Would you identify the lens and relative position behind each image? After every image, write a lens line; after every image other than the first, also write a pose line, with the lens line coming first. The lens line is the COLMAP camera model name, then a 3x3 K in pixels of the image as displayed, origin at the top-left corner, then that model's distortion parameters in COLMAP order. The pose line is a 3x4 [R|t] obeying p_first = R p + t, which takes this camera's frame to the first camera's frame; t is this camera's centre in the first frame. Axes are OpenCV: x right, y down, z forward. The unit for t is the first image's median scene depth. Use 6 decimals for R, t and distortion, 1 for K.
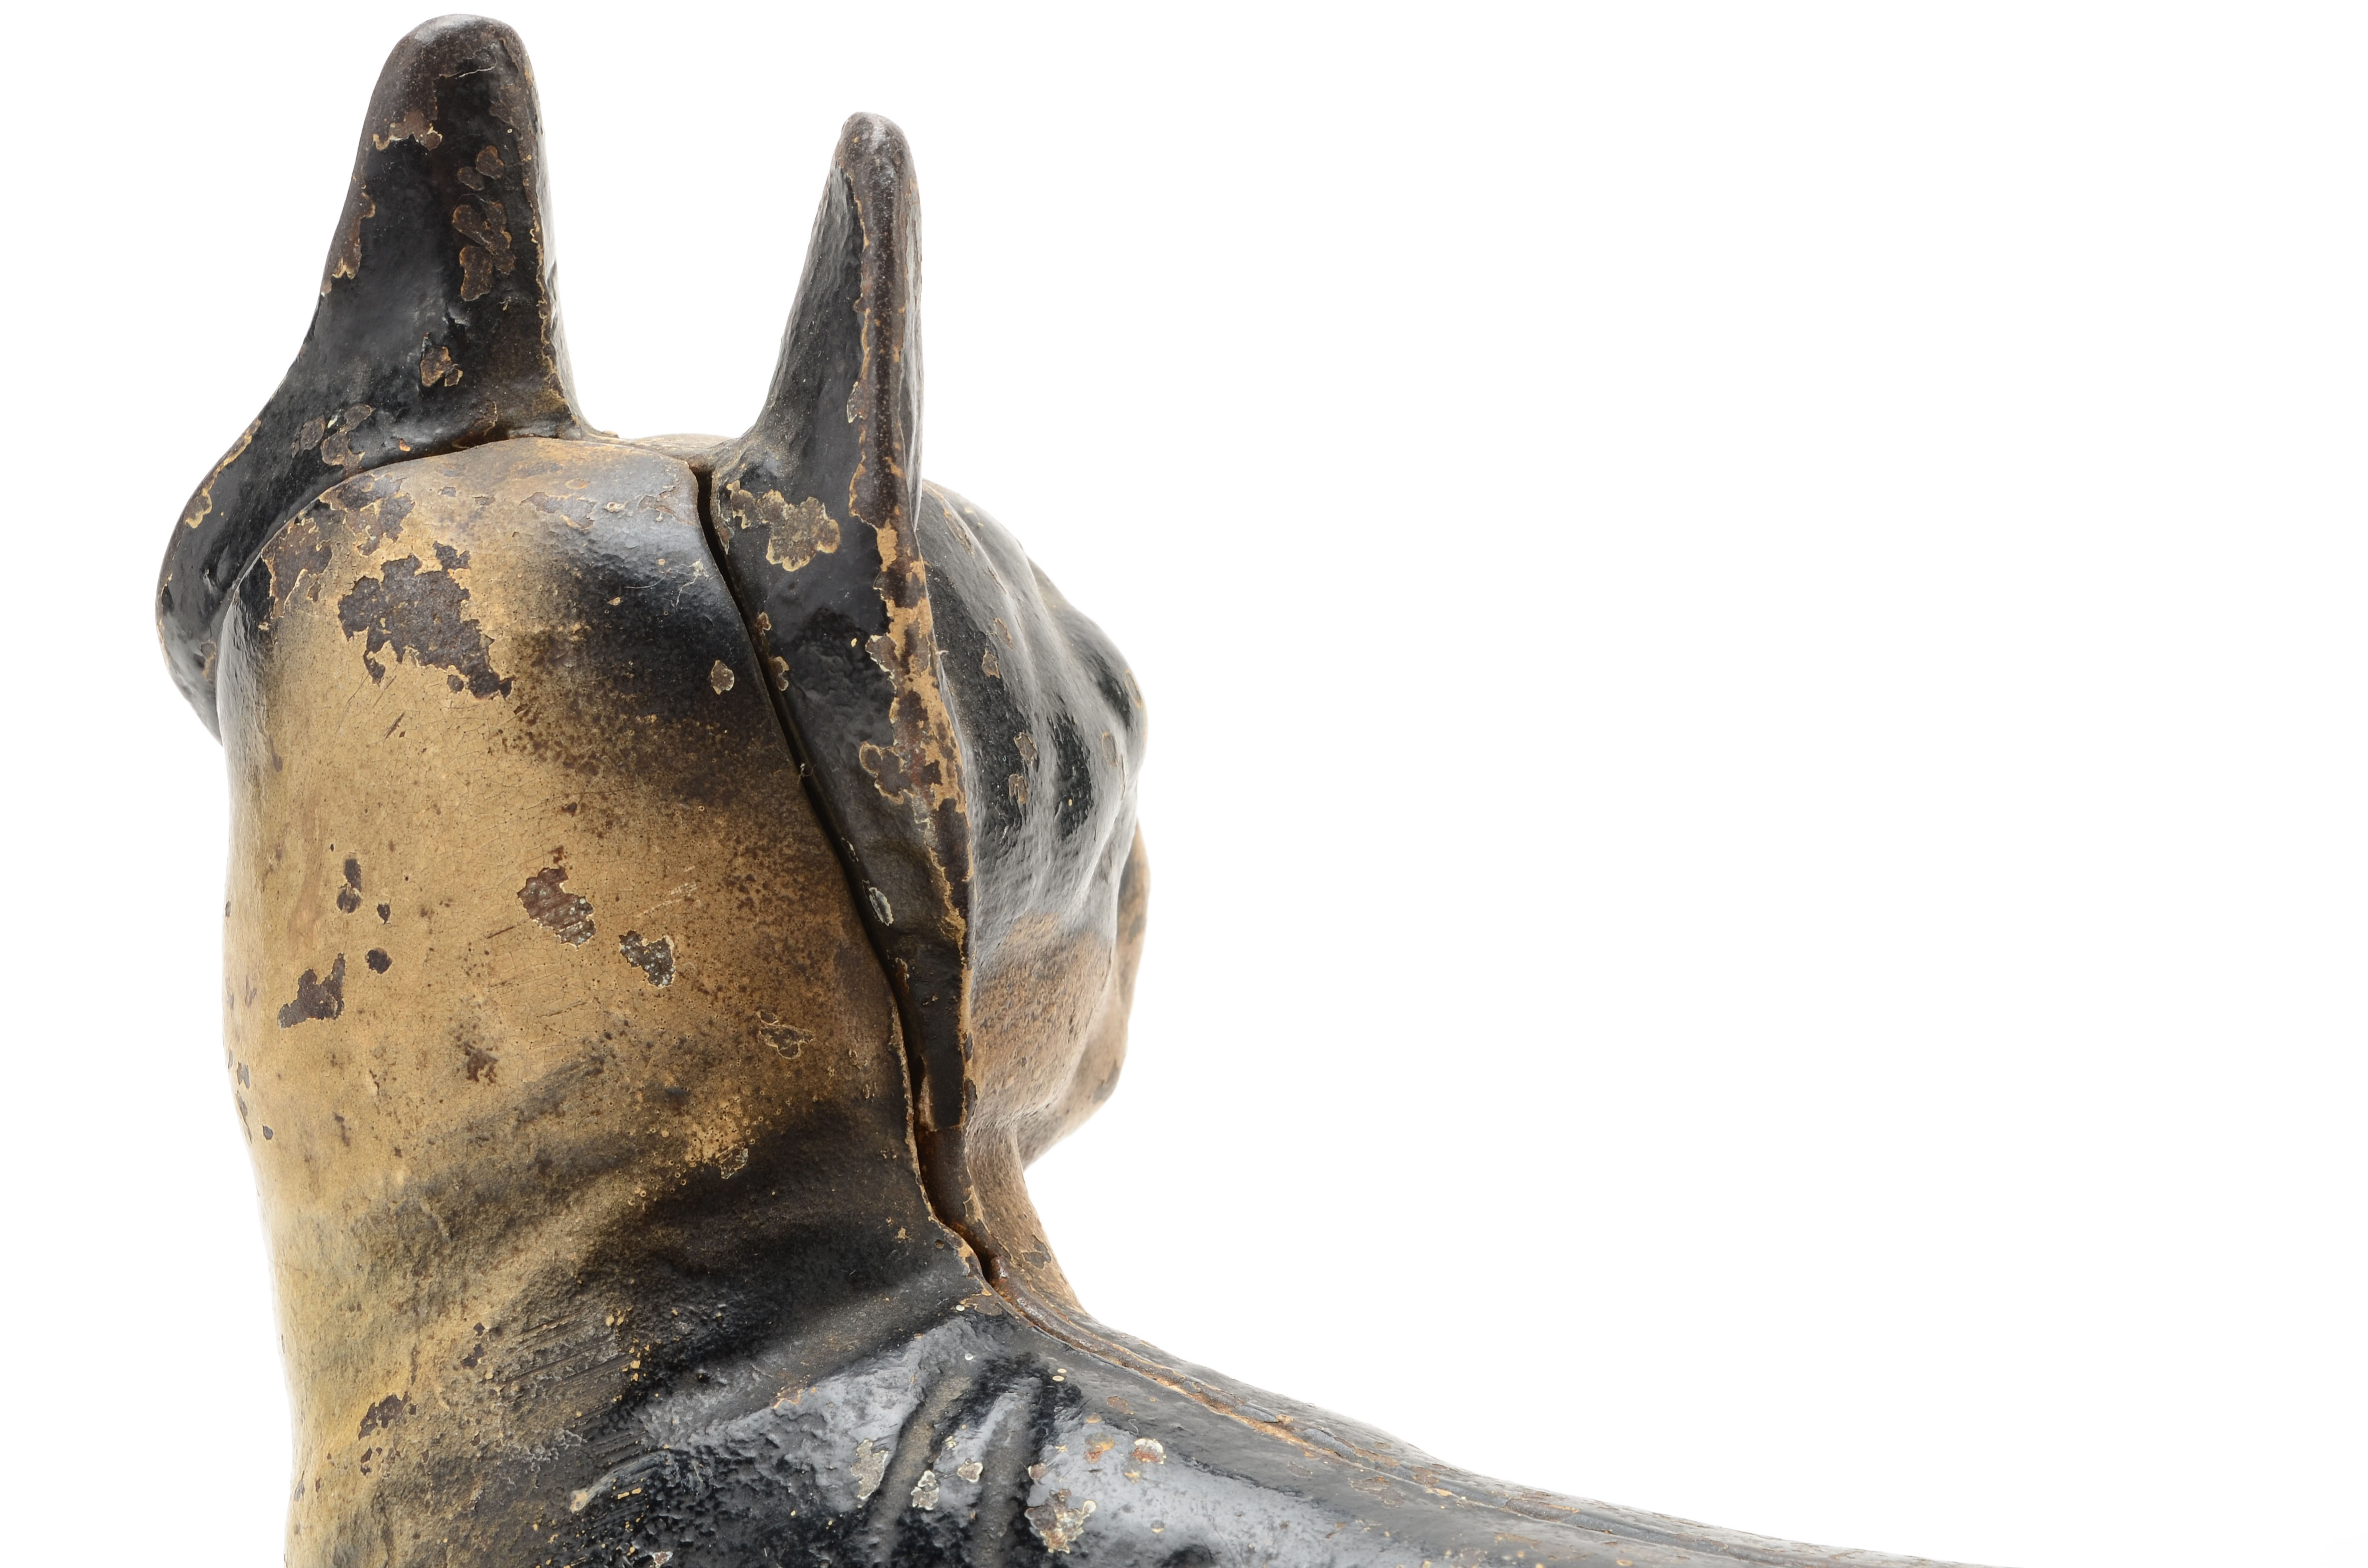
lens RADIAL K [[4672.4, 0, 1172.0], [0, 4672.4, 788.4], [0, 0, 1]] dist [0.060408, 0.000000]
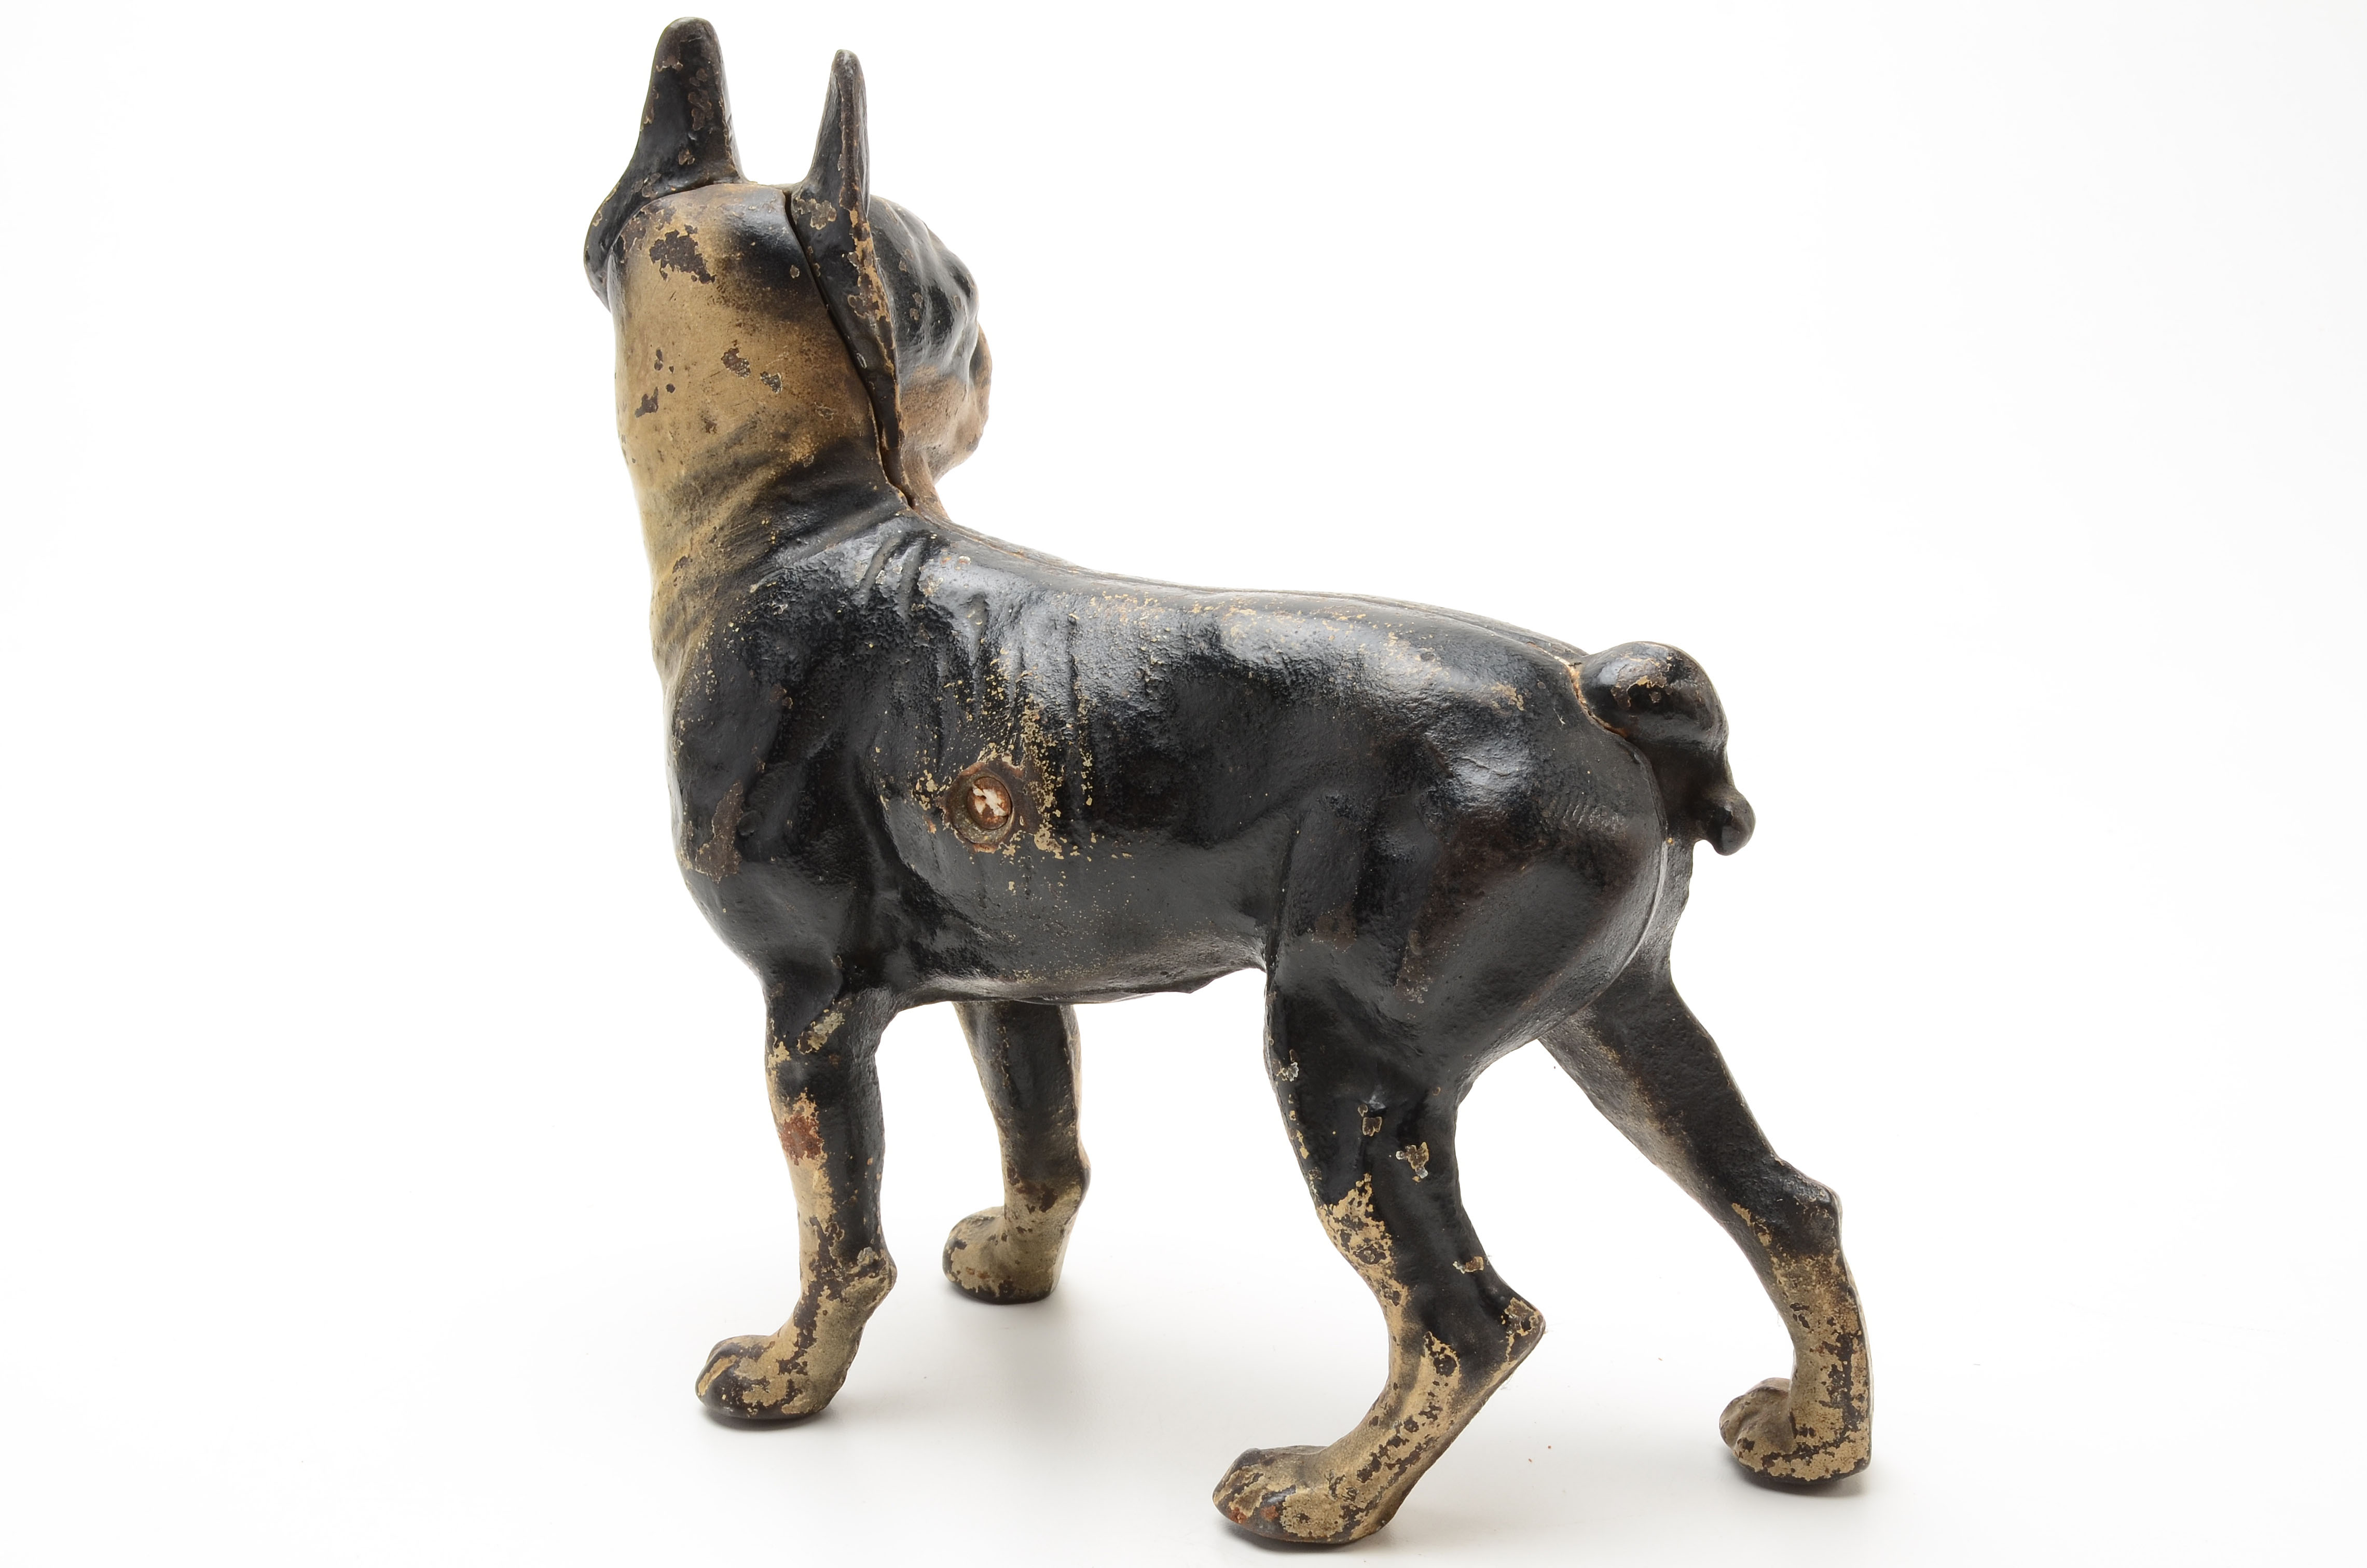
lens RADIAL K [[3083.1, 0, 1196.6], [0, 3083.1, 773.9], [0, 0, 1]] dist [0.015230, 0.000000]
pose [[0.998128, -0.027098, -0.054821, 0.209940], [0.031484, 0.996232, 0.080809, 0.120853], [0.052425, -0.082384, 0.995221, -0.706484]]
